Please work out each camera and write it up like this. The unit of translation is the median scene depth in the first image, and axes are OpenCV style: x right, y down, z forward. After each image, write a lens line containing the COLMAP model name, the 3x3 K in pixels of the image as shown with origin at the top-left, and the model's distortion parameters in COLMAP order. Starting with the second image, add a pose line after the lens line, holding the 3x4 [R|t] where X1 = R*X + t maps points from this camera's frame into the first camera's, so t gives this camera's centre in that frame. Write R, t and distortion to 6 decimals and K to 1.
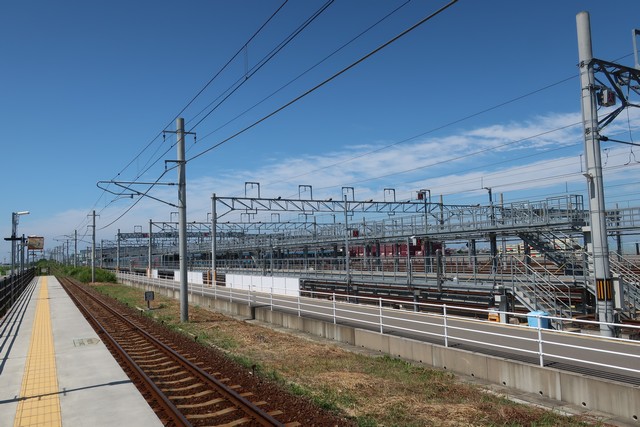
lens RADIAL K [[497.8, 0, 331.4], [0, 497.8, 176.6], [0, 0, 1]] dist [-0.002460, -0.000675]
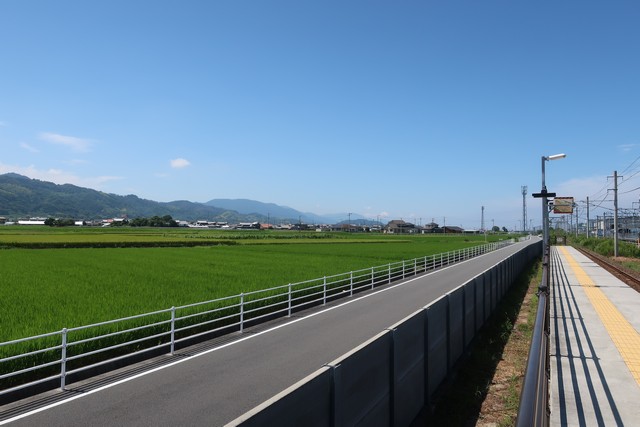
lens RADIAL K [[497.7, 0, 320.0], [0, 497.7, 213.5], [0, 0, 1]] dist [-0.008279, -0.003164]
pose [[0.581686, 0.003037, -0.813408, -0.068711], [0.105475, 0.991269, 0.079129, 0.016355], [0.806546, -0.131823, 0.576287, 0.093872]]
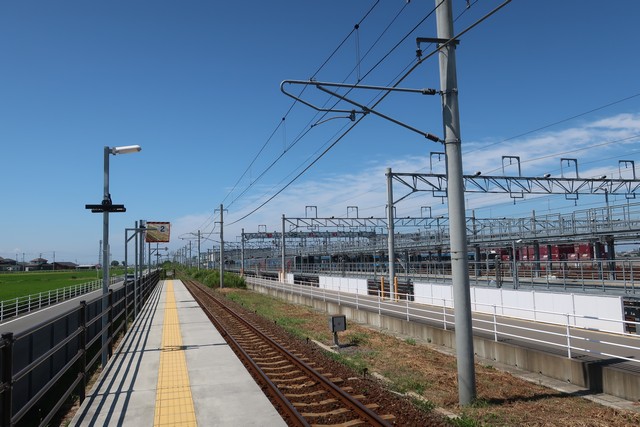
lens RADIAL K [[497.7, 0, 320.0], [0, 497.7, 213.5], [0, 0, 1]] dist [-0.008279, -0.003164]
pose [[0.975408, -0.016057, -0.219820, -0.093152], [0.030536, 0.997570, 0.062630, 0.026775], [0.218280, -0.067802, 0.973528, 0.156797]]
